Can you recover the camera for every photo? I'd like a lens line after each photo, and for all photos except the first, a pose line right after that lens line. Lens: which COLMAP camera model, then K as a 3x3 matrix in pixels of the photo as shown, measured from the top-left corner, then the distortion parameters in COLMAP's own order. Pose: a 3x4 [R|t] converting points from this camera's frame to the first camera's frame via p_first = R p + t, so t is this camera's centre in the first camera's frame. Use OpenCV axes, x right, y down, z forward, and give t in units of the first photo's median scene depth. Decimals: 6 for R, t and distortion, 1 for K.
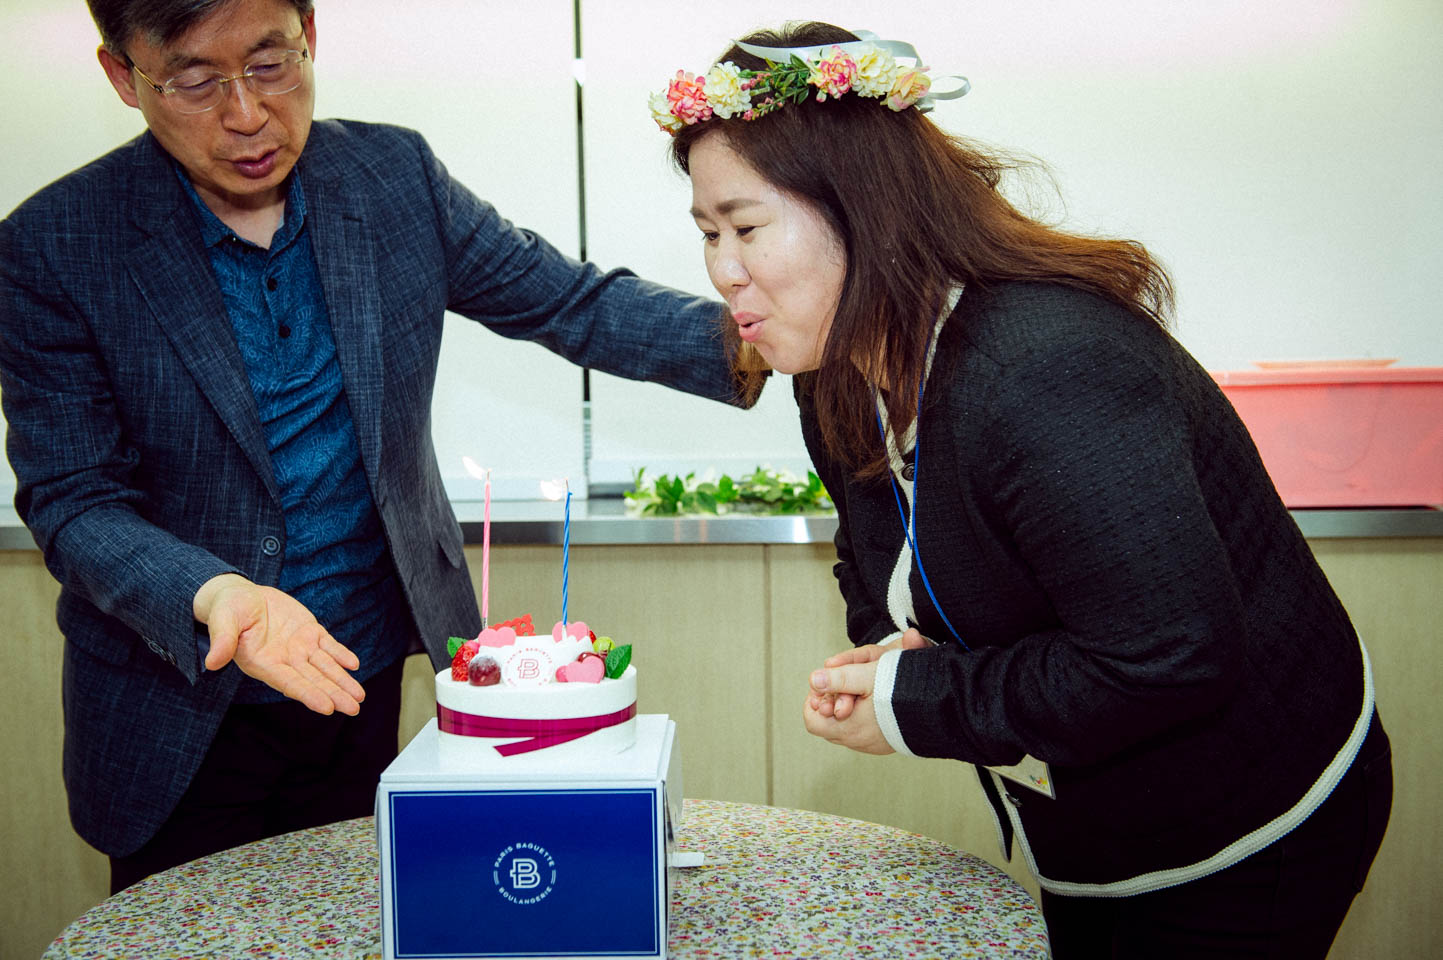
lens RADIAL K [[1648.5, 0, 721.5], [0, 1648.5, 480.0], [0, 0, 1]] dist [0.000431, 0.004380]
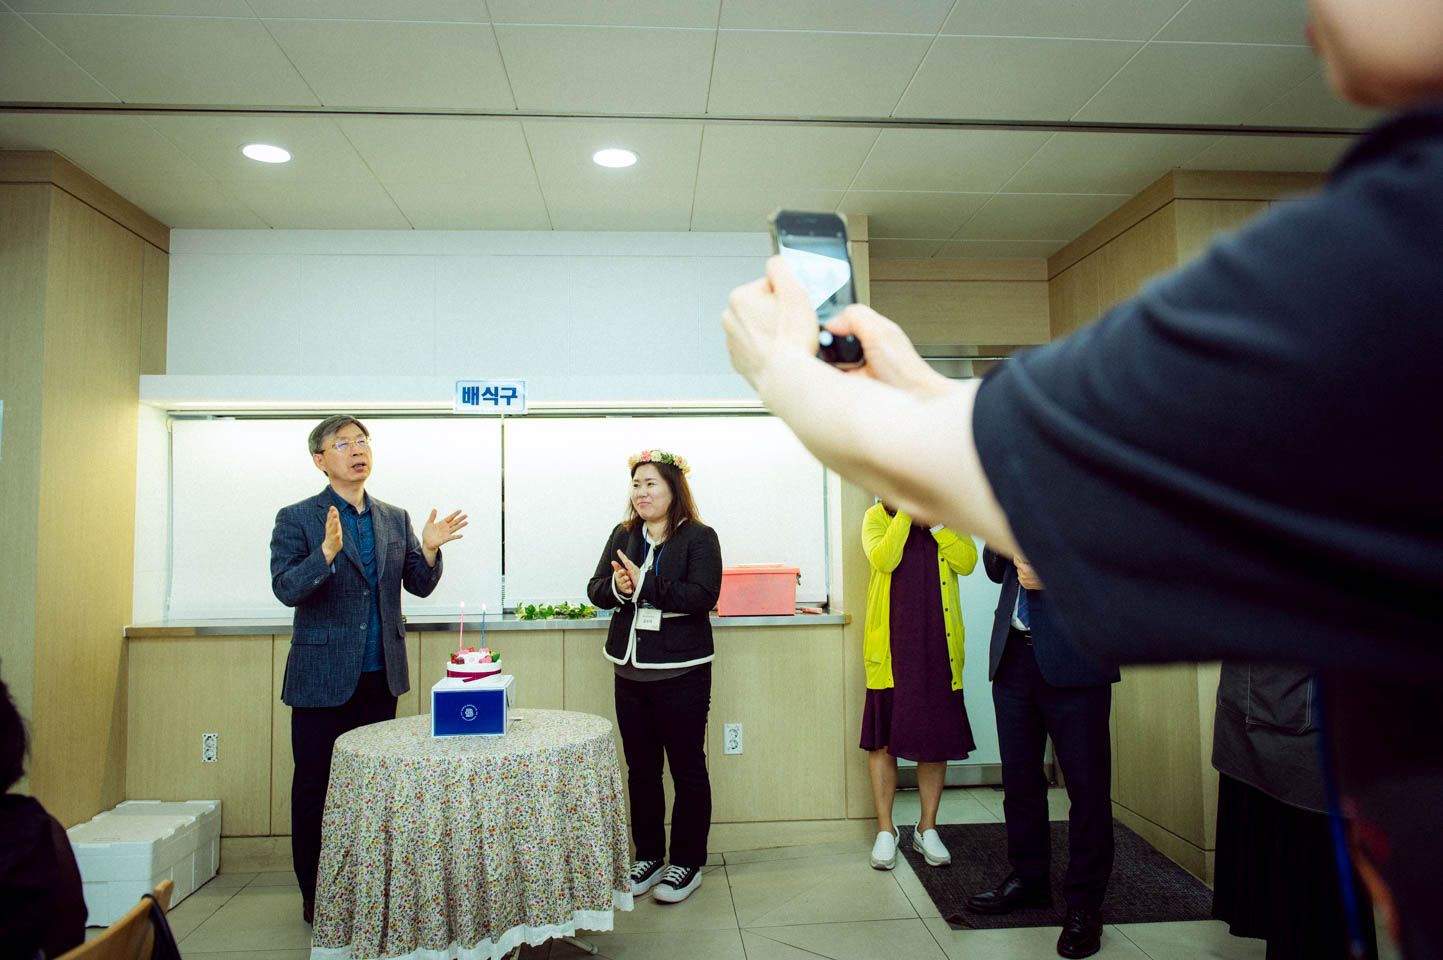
lens RADIAL K [[991.2, 0, 721.5], [0, 991.2, 480.0], [0, 0, 1]] dist [0.000595, -0.000043]
pose [[0.993607, 0.011589, 0.112301, 0.126981], [0.001929, 0.992830, -0.119517, -0.015937], [-0.112881, 0.118970, 0.986460, -0.899923]]
